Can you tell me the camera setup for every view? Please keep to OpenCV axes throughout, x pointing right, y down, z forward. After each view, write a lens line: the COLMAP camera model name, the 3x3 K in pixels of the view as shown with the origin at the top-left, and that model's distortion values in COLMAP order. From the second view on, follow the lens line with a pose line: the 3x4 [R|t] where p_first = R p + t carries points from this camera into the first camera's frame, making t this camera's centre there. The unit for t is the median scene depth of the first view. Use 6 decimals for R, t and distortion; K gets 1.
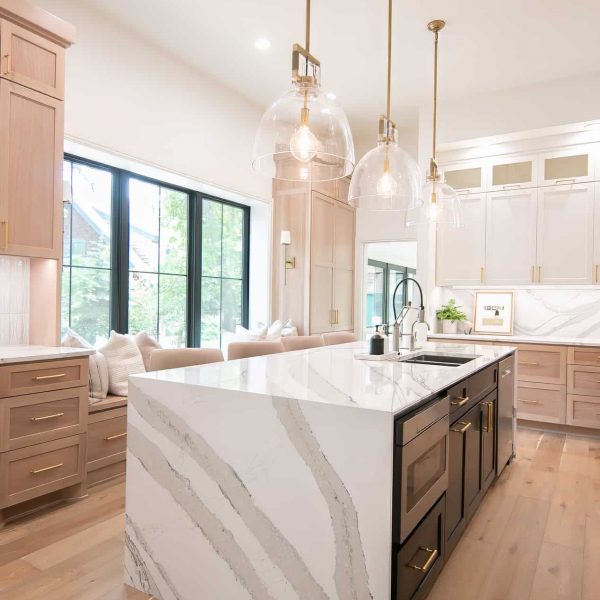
lens RADIAL K [[488.3, 0, 300.0], [0, 488.3, 300.0], [0, 0, 1]] dist [0.002879, -0.003031]
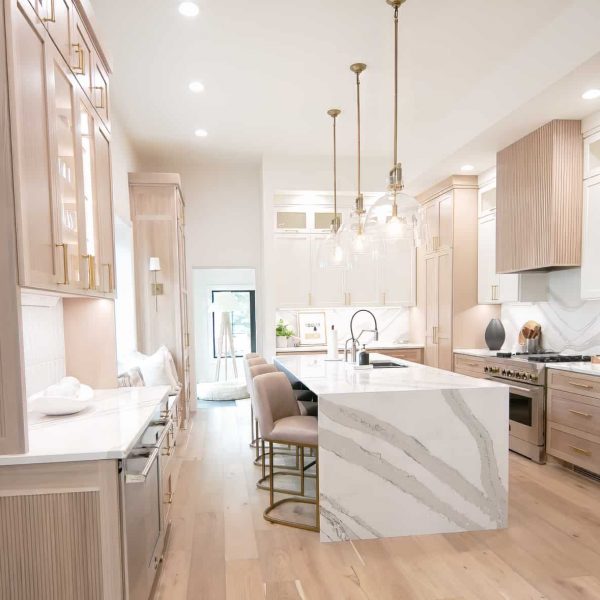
lens RADIAL K [[522.0, 0, 300.8], [0, 522.0, 354.4], [0, 0, 1]] dist [-0.007739, -0.002246]
pose [[0.763483, -0.081440, 0.640672, -0.523055], [0.028187, 0.995274, 0.092926, -0.035787], [-0.645212, -0.052889, 0.762171, -0.023600]]
